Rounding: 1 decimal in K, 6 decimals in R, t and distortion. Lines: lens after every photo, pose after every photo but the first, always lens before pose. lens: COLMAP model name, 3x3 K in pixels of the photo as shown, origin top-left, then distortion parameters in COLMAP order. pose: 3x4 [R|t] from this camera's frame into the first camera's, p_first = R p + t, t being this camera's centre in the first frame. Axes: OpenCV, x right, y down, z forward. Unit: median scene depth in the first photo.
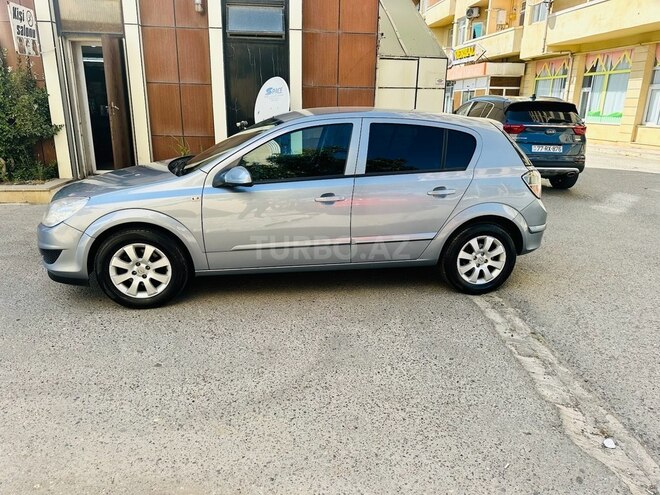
lens RADIAL K [[463.4, 0, 329.5], [0, 463.4, 245.4], [0, 0, 1]] dist [0.046932, -0.051923]
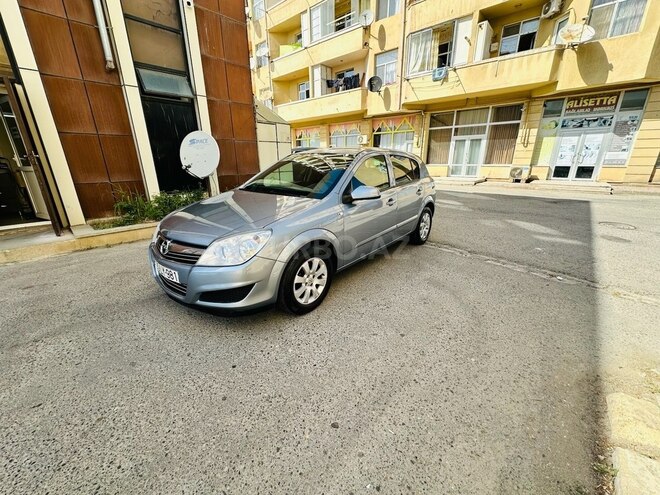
lens RADIAL K [[263.9, 0, 330.0], [0, 263.9, 247.5], [0, 0, 1]] dist [-0.001906, 0.000201]
pose [[0.760707, -0.228927, 0.607385, -0.590888], [0.208024, 0.972368, 0.105955, -0.070874], [-0.614858, 0.045750, 0.787310, 0.331650]]
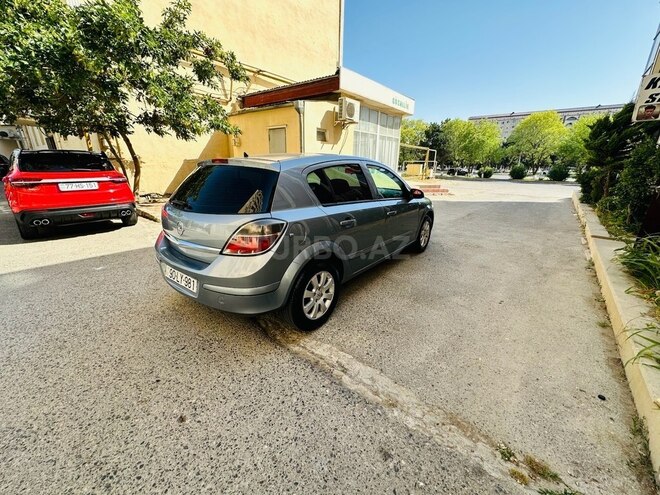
lens RADIAL K [[263.6, 0, 328.6], [0, 263.6, 247.0], [0, 0, 1]] dist [-0.002051, -0.000348]
pose [[-0.735023, 0.176114, -0.654771, 0.530372], [-0.220358, 0.851213, 0.476318, -0.414741], [0.641235, 0.494389, -0.586853, 1.510461]]
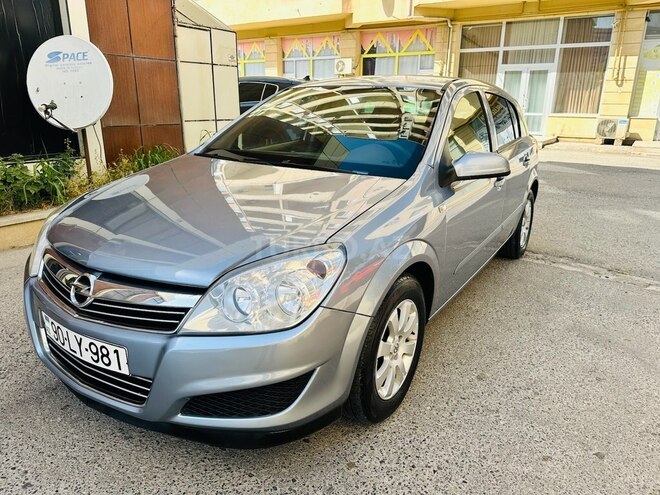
lens RADIAL K [[467.8, 0, 332.4], [0, 467.8, 242.5], [0, 0, 1]] dist [0.036060, -0.040791]
pose [[0.671093, -0.223234, 0.706966, -0.650166], [0.213224, 0.971416, 0.104334, -0.116633], [-0.710049, 0.080724, 0.699509, 0.497279]]
